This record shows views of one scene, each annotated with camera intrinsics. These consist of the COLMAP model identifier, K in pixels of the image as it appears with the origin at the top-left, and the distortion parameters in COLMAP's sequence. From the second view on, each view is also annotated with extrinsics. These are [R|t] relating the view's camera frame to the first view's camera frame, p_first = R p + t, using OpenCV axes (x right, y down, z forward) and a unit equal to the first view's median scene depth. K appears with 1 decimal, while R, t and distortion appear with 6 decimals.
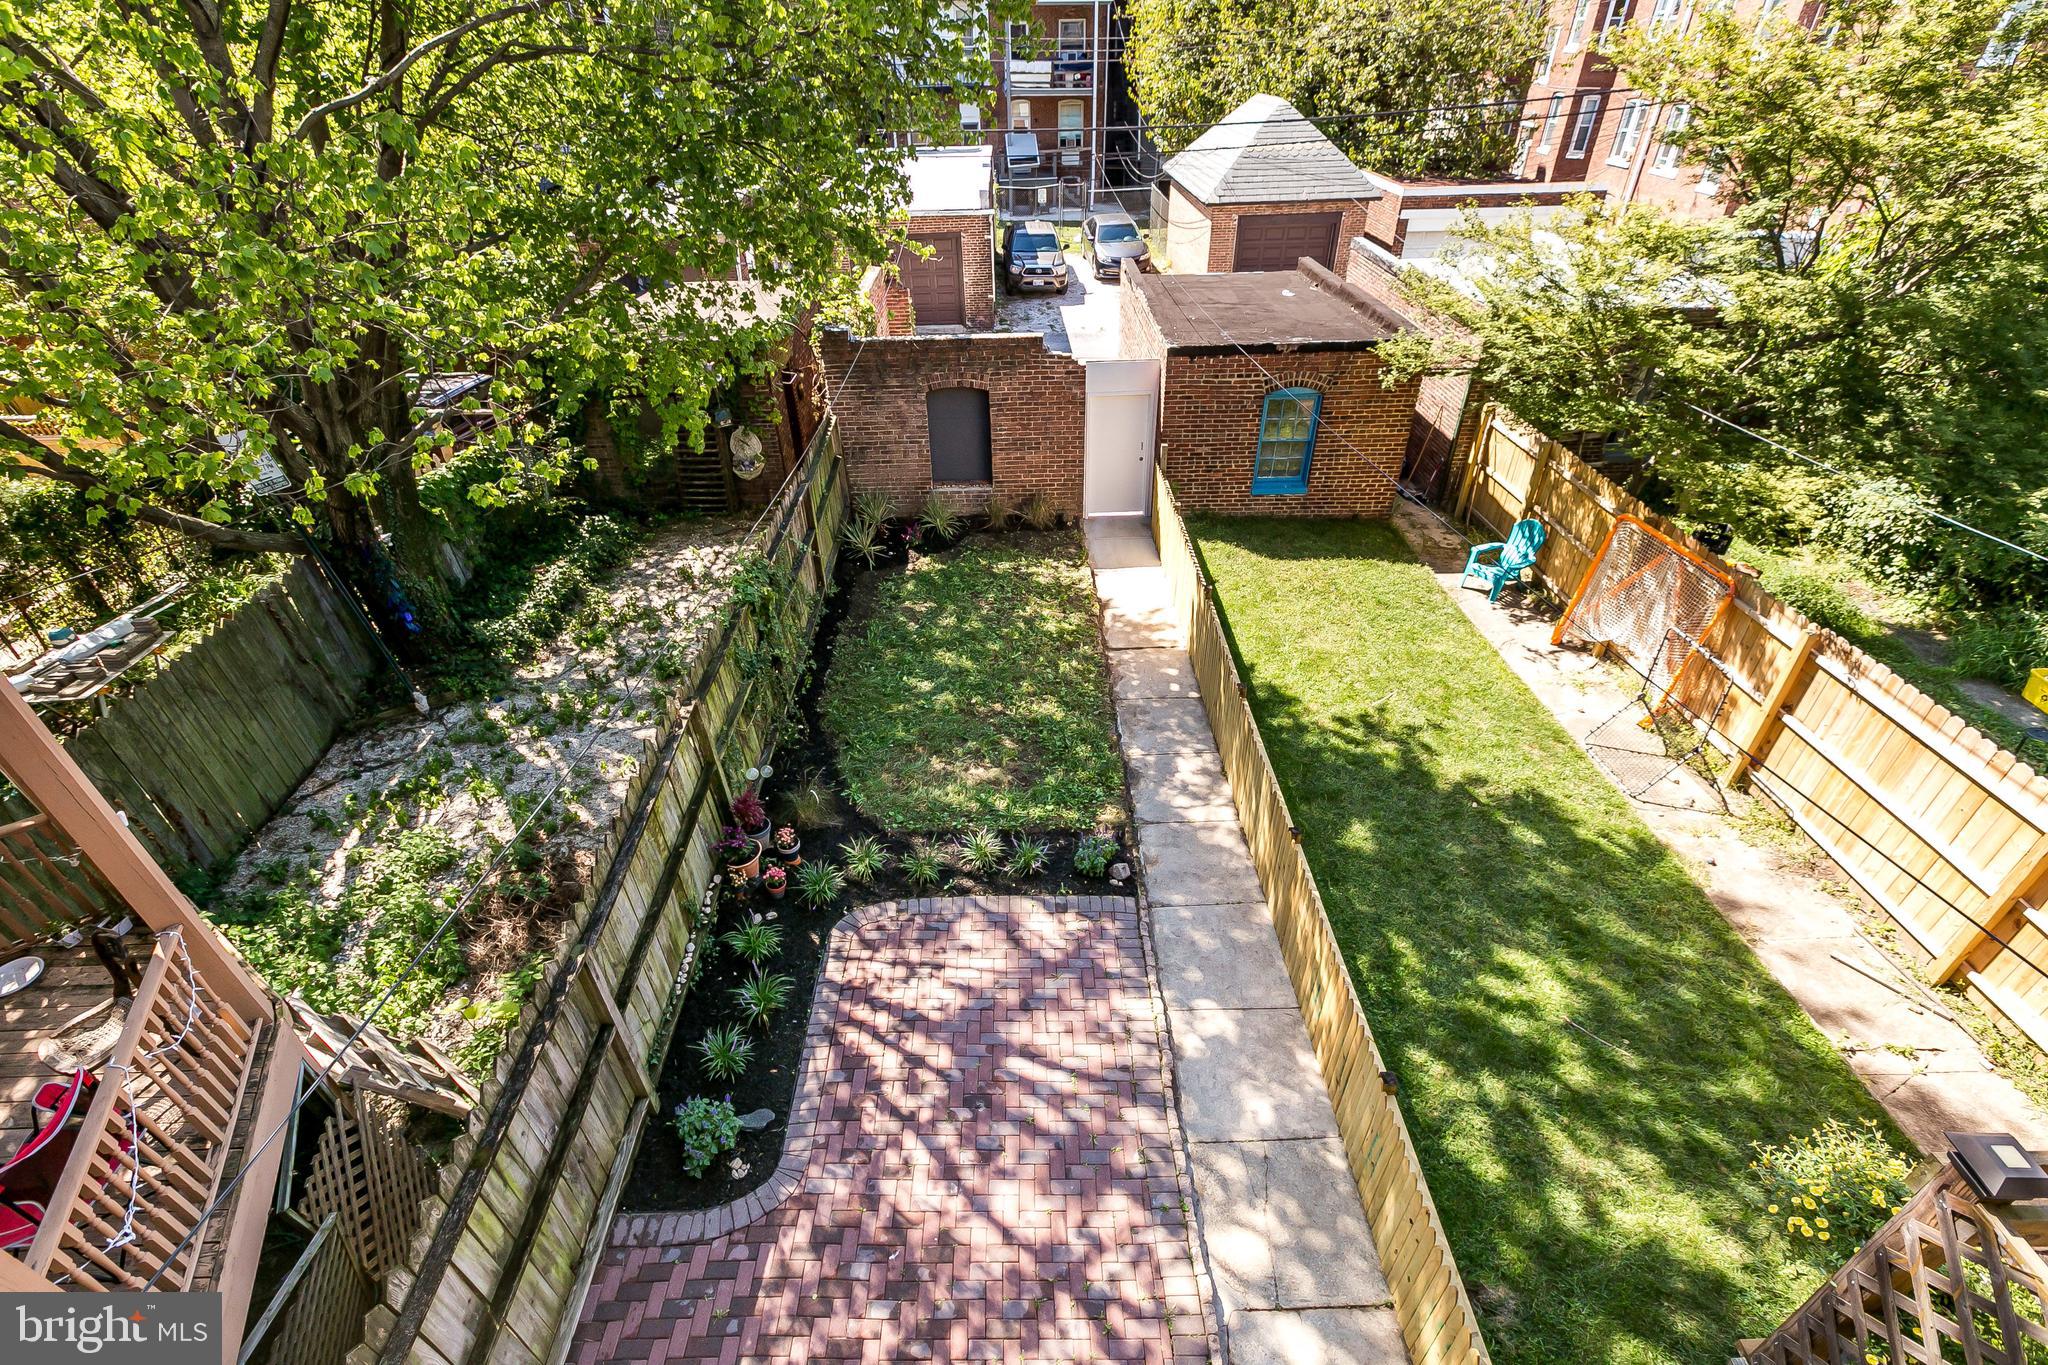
lens RADIAL K [[914.1, 0, 1026.4], [0, 914.1, 671.7], [0, 0, 1]] dist [0.004464, 0.000294]
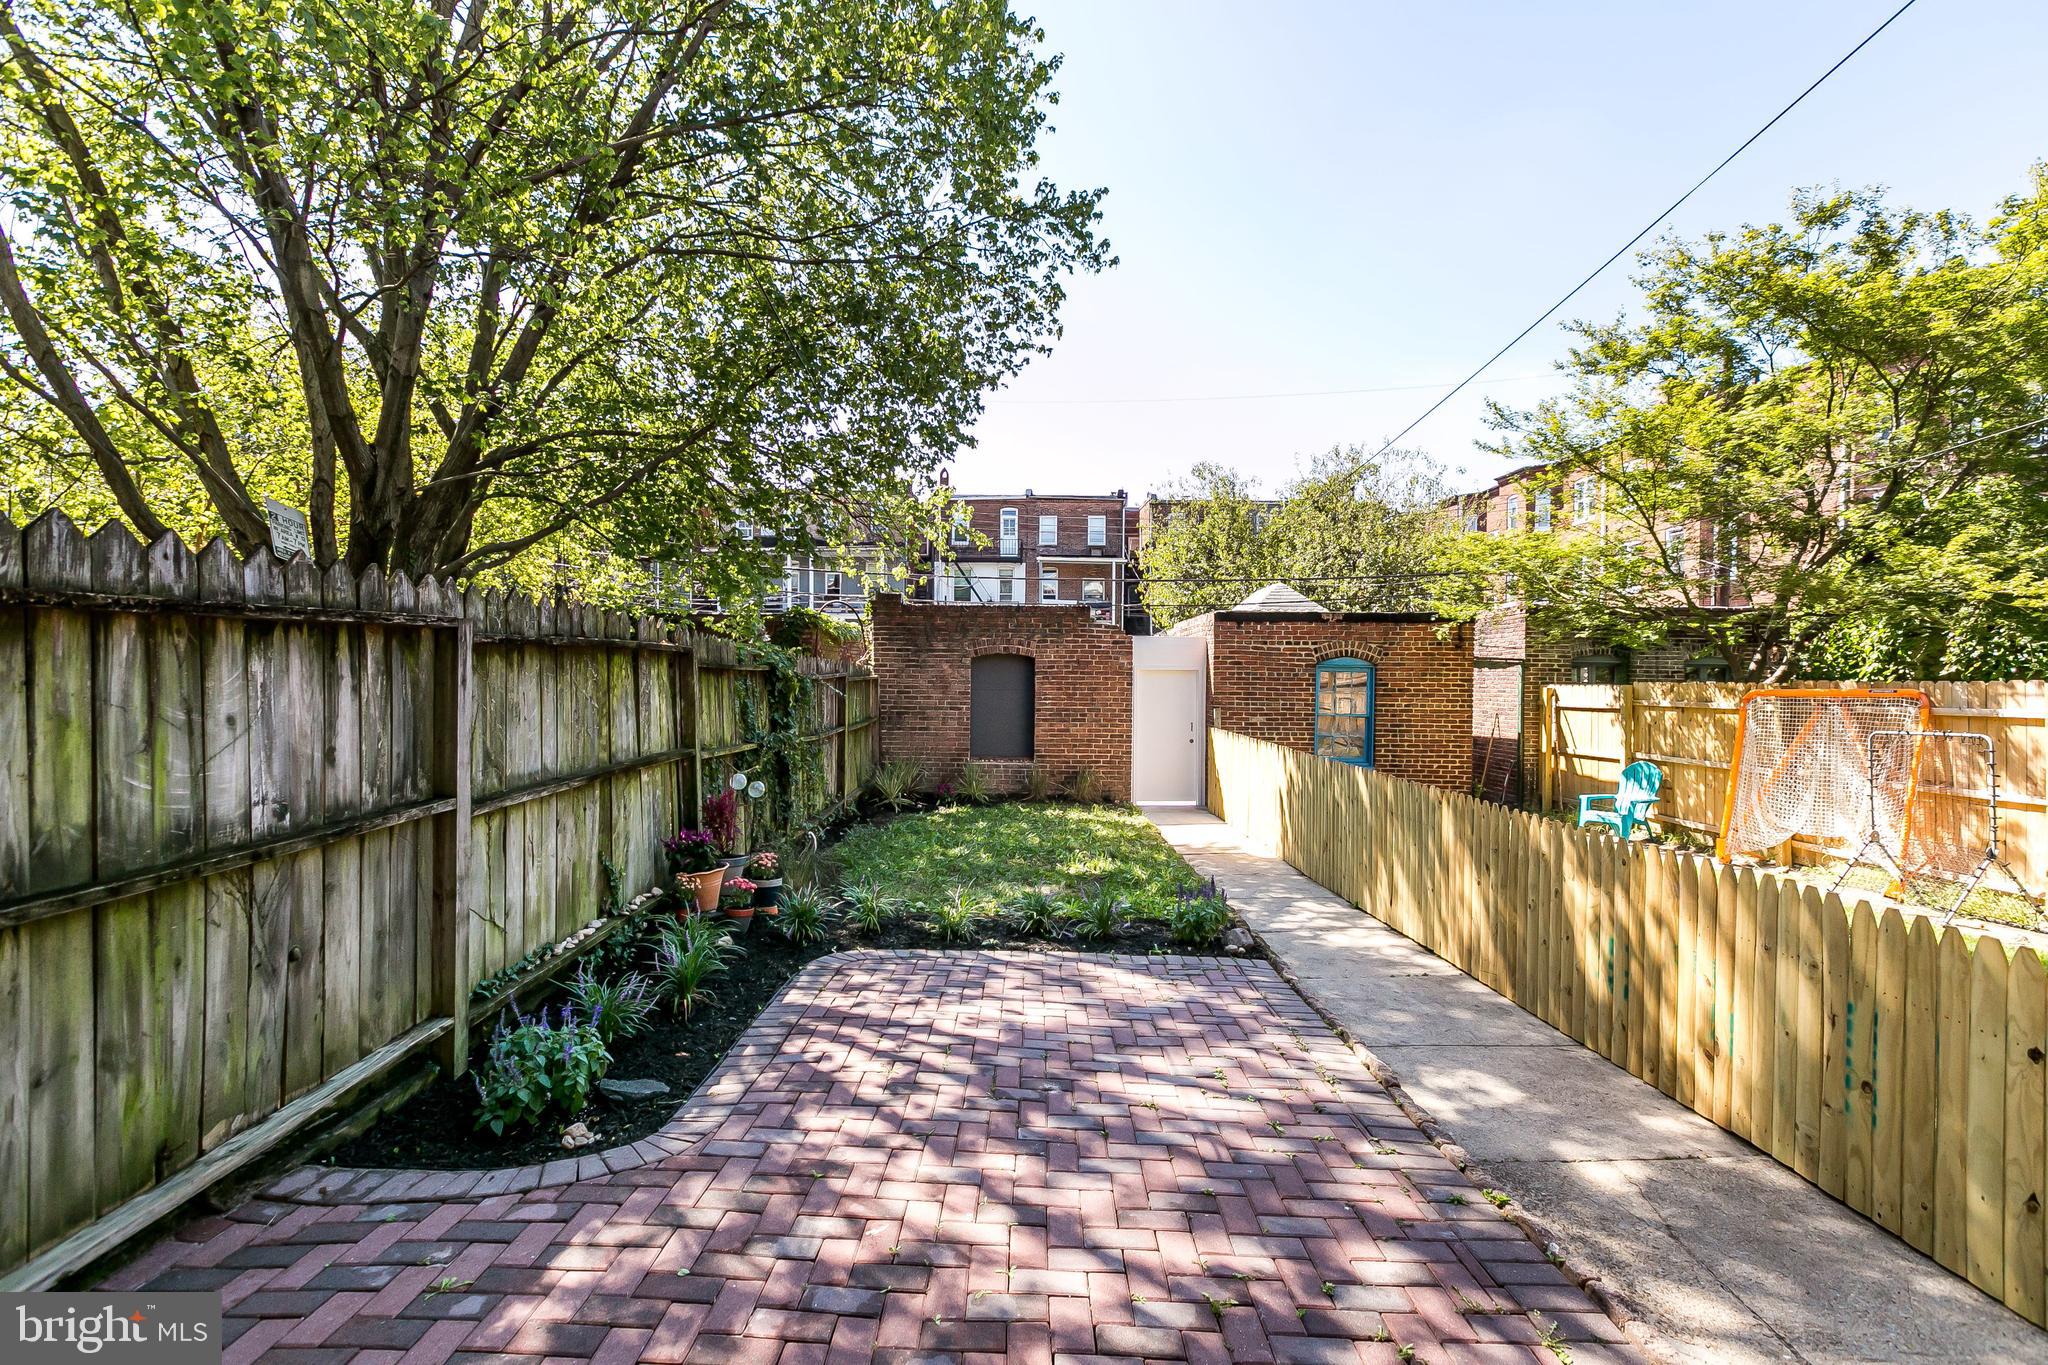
lens RADIAL K [[914.1, 0, 1024.6], [0, 914.1, 673.8], [0, 0, 1]] dist [0.004464, 0.000294]
pose [[0.999380, 0.026841, -0.022800, -0.040816], [-0.035092, 0.813537, -0.580454, 0.396761], [0.002968, 0.580894, 0.813974, 0.283075]]
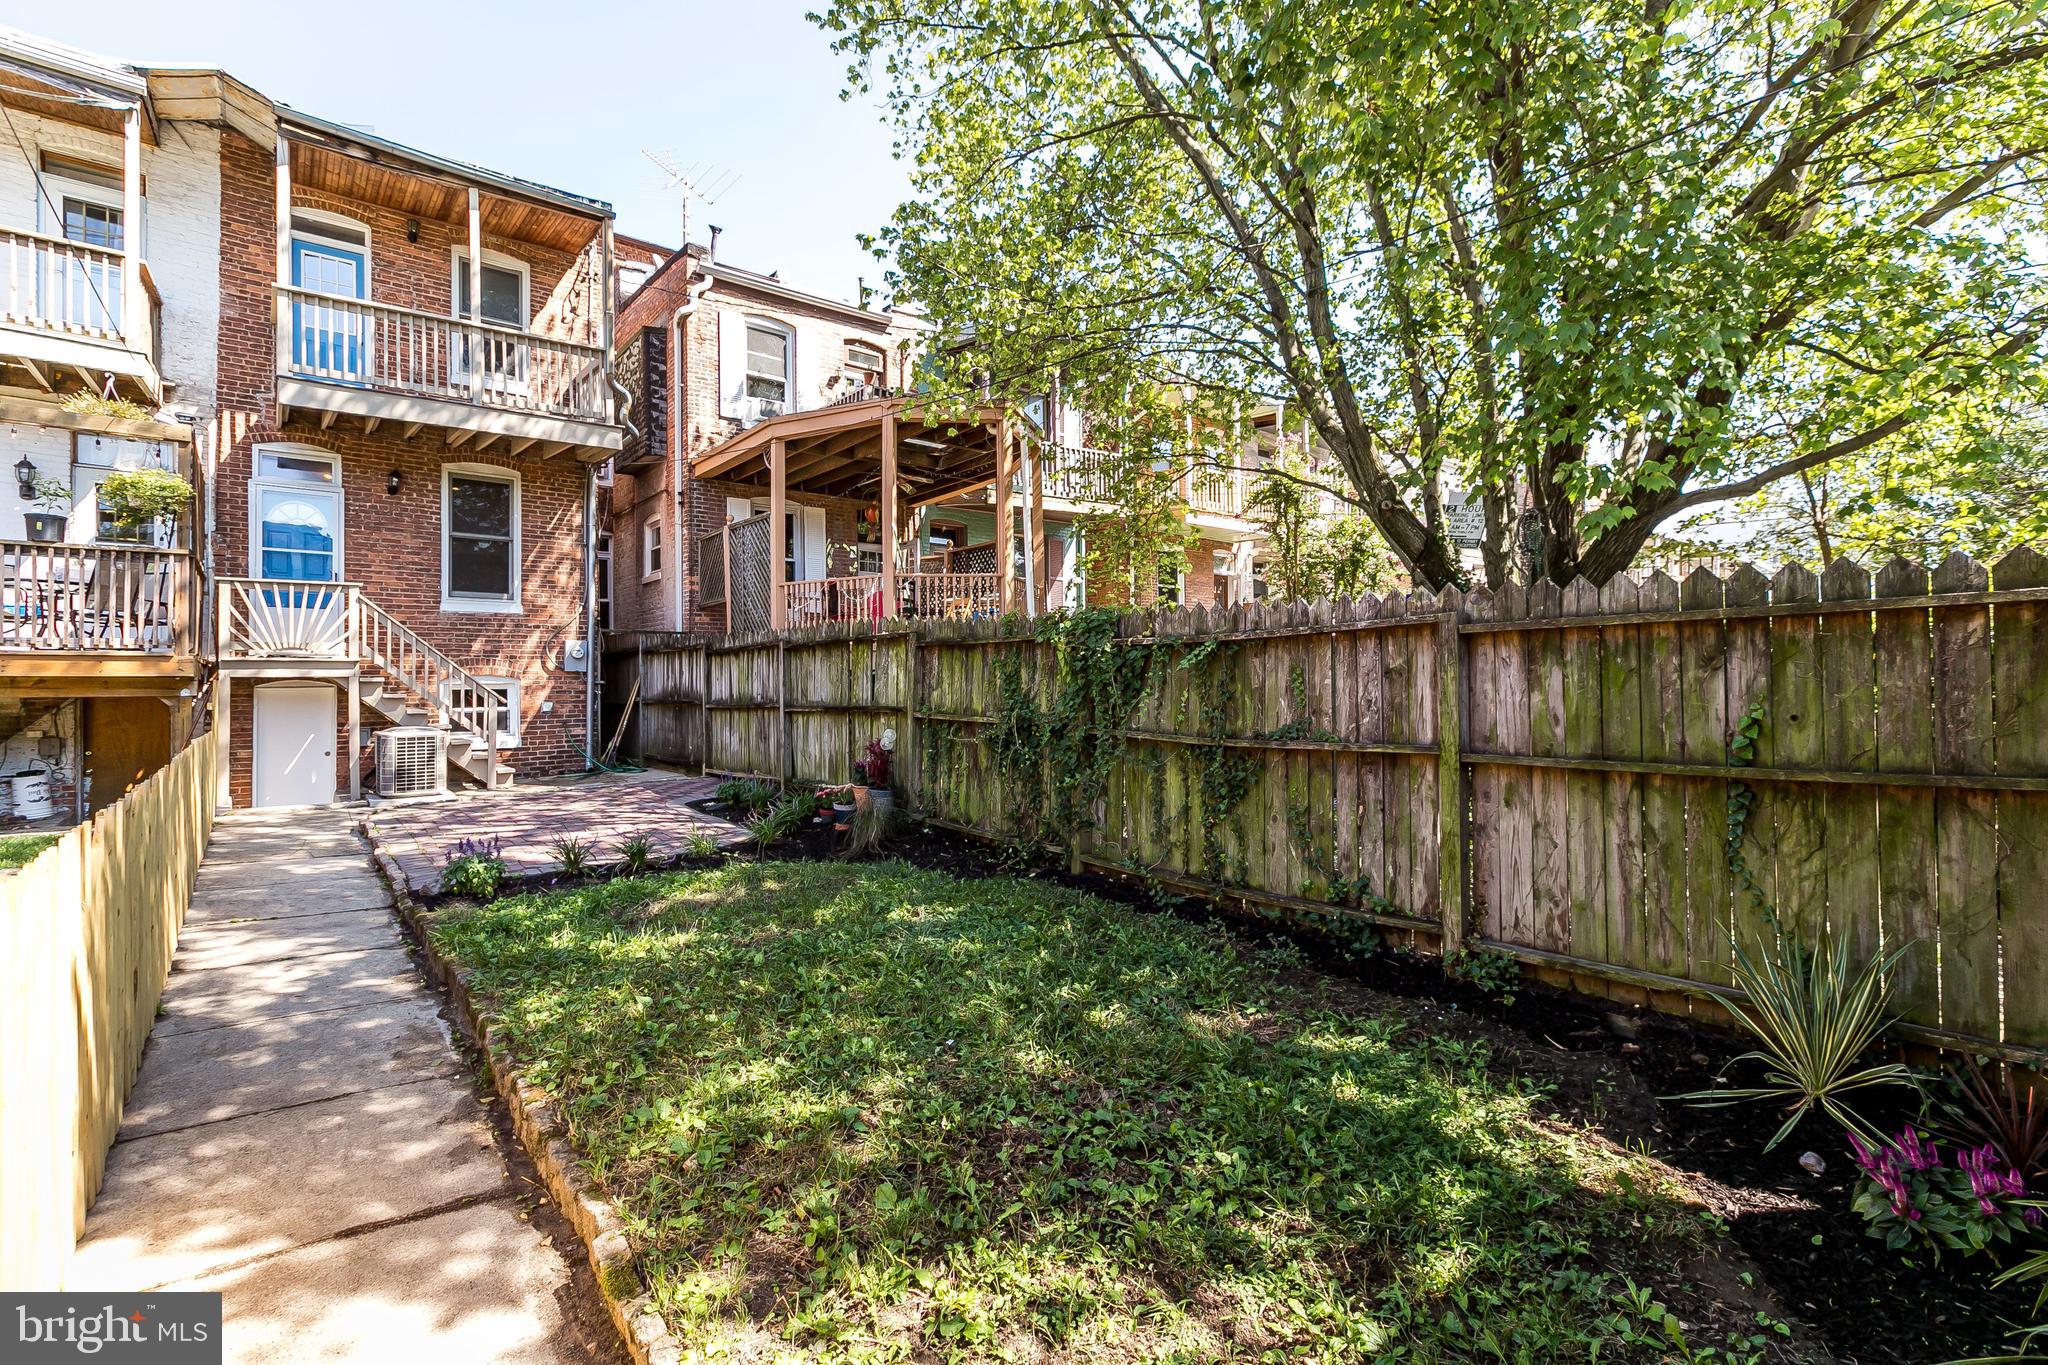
lens RADIAL K [[914.1, 0, 1021.4], [0, 914.1, 683.7], [0, 0, 1]] dist [0.004464, 0.000294]
pose [[-0.796684, 0.022208, -0.603987, 0.138432], [-0.331688, 0.819329, 0.467636, -0.360569], [0.505249, 0.572894, -0.645380, 1.401419]]
